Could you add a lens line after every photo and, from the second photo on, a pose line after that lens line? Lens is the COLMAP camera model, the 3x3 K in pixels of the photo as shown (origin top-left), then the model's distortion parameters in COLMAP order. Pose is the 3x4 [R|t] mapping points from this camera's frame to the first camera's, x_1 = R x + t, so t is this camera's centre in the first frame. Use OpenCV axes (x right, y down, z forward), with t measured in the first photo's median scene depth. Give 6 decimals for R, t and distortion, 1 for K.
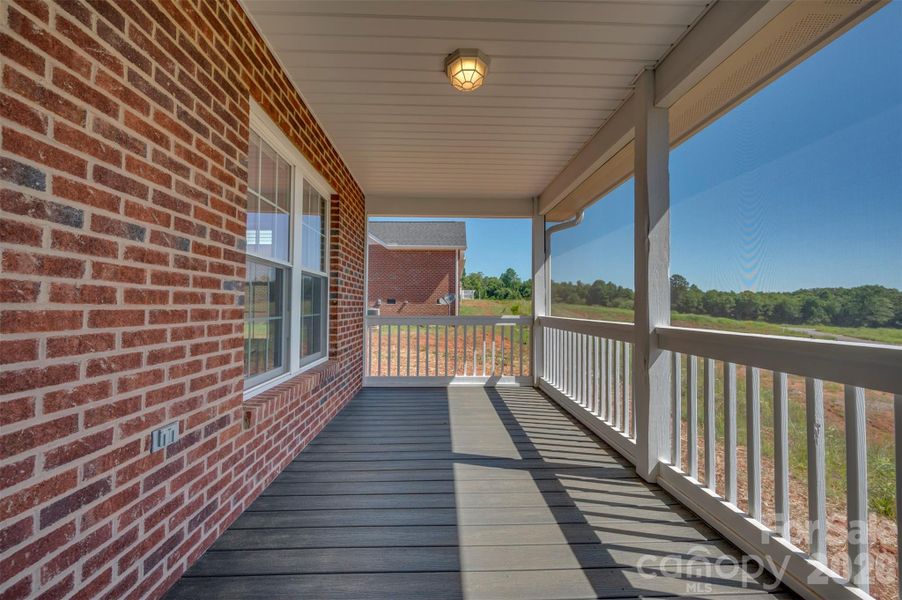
lens RADIAL K [[354.6, 0, 450.6], [0, 354.6, 298.4], [0, 0, 1]] dist [0.000792, 0.000052]
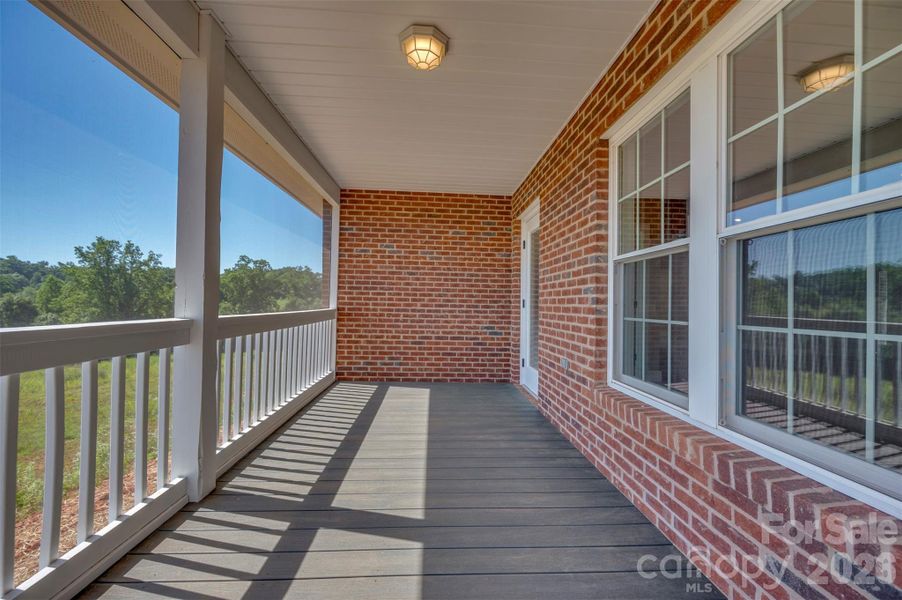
lens RADIAL K [[364.2, 0, 451.9], [0, 364.2, 296.0], [0, 0, 1]] dist [0.000136, -0.000030]
pose [[-0.999575, -0.026587, -0.011945, -0.032842], [-0.026135, 0.998989, -0.036588, 0.040900], [0.012906, -0.036260, -0.999259, 1.941490]]
